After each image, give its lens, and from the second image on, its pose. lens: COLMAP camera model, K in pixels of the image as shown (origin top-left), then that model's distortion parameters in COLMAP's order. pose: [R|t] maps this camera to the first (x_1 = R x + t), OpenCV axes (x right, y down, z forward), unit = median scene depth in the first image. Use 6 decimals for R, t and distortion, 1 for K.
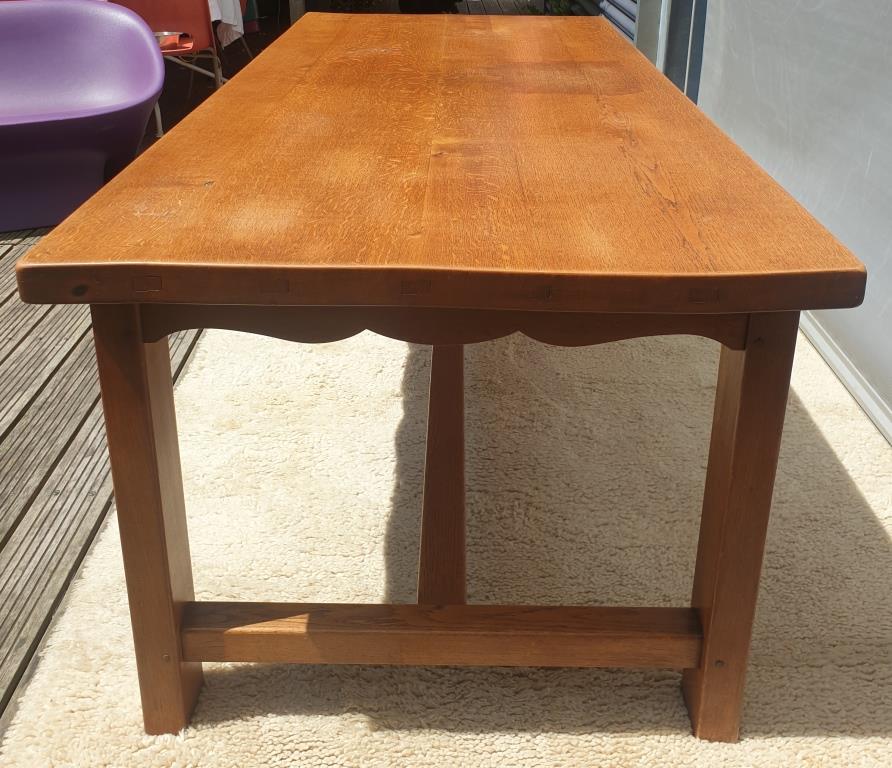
lens RADIAL K [[947.7, 0, 451.5], [0, 947.7, 240.6], [0, 0, 1]] dist [0.045531, -0.049700]
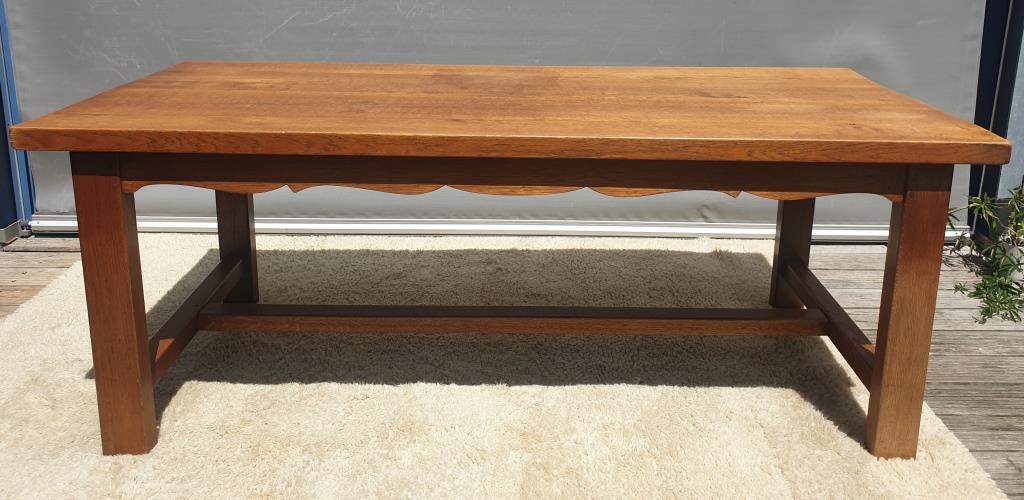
lens RADIAL K [[860.3, 0, 547.8], [0, 860.3, 143.0], [0, 0, 1]] dist [0.002090, 0.017879]
pose [[-0.033090, -0.251994, 0.967163, -1.532607], [0.336309, 0.908455, 0.248204, -0.524016], [-0.941170, 0.333479, 0.054687, 1.289413]]
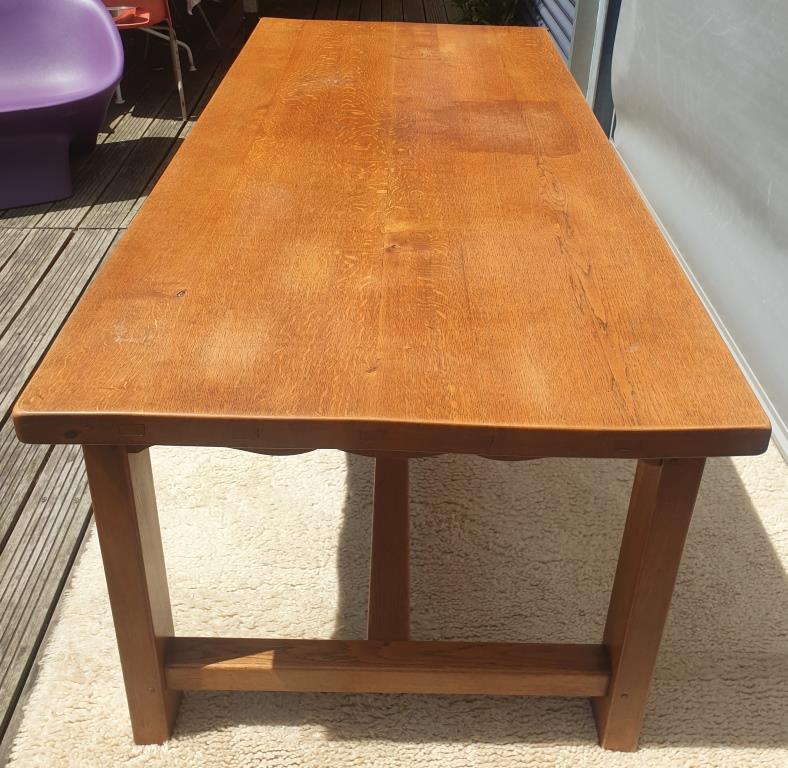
lens RADIAL K [[884.5, 0, 409.8], [0, 884.5, 273.4], [0, 0, 1]] dist [0.036089, -0.046437]
pose [[0.999672, 0.013998, 0.021460, -0.013784], [-0.016823, 0.990335, 0.137672, -0.206166], [-0.019325, -0.137988, 0.990245, -0.007990]]
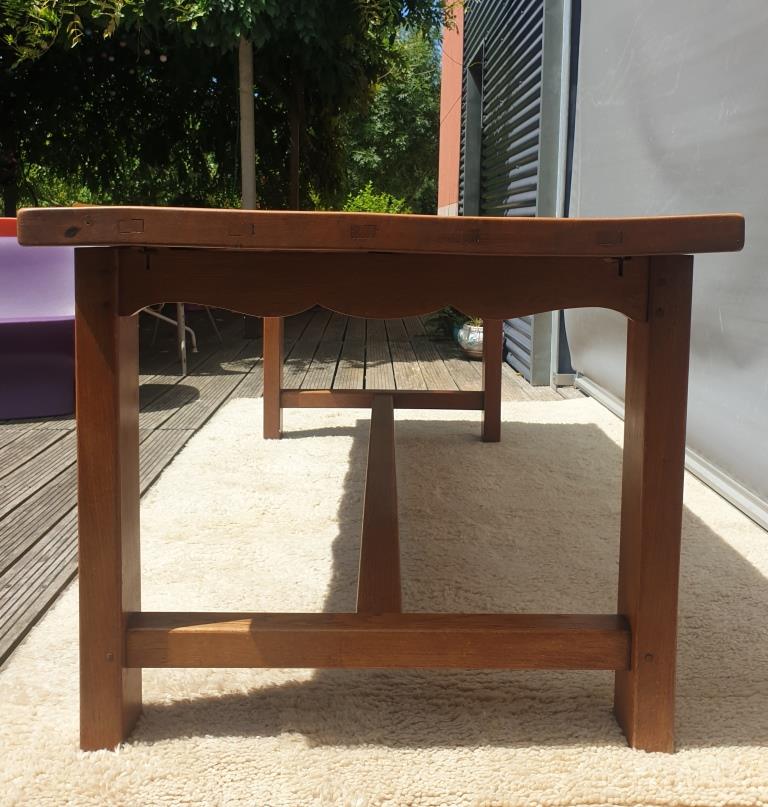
lens RADIAL K [[827.9, 0, 399.5], [0, 827.9, 309.3], [0, 0, 1]] dist [0.019371, 0.003179]
pose [[0.999623, 0.002712, 0.027306, -0.014224], [0.004708, 0.963398, -0.268033, 0.300105], [-0.027034, 0.268060, 0.963023, 0.036766]]
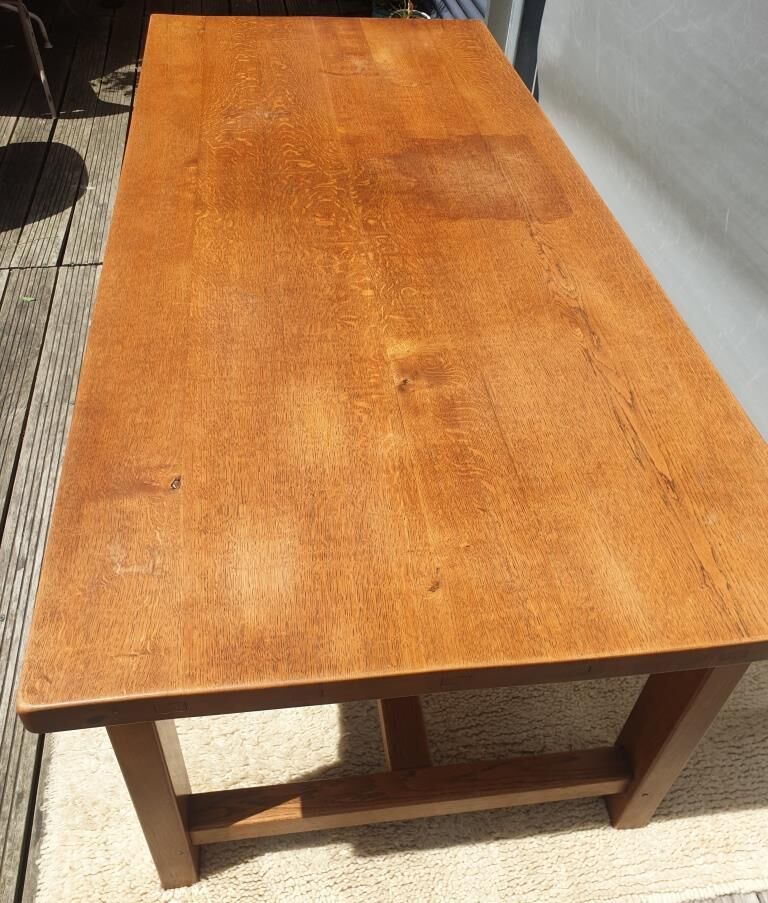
lens RADIAL K [[835.7, 0, 384.0], [0, 835.7, 451.5], [0, 0, 1]] dist [-0.004389, 0.012635]
pose [[0.988362, -0.072084, 0.133958, -0.148936], [0.012732, 0.916712, 0.399345, -0.363087], [-0.151587, -0.392992, 0.906961, 0.242250]]
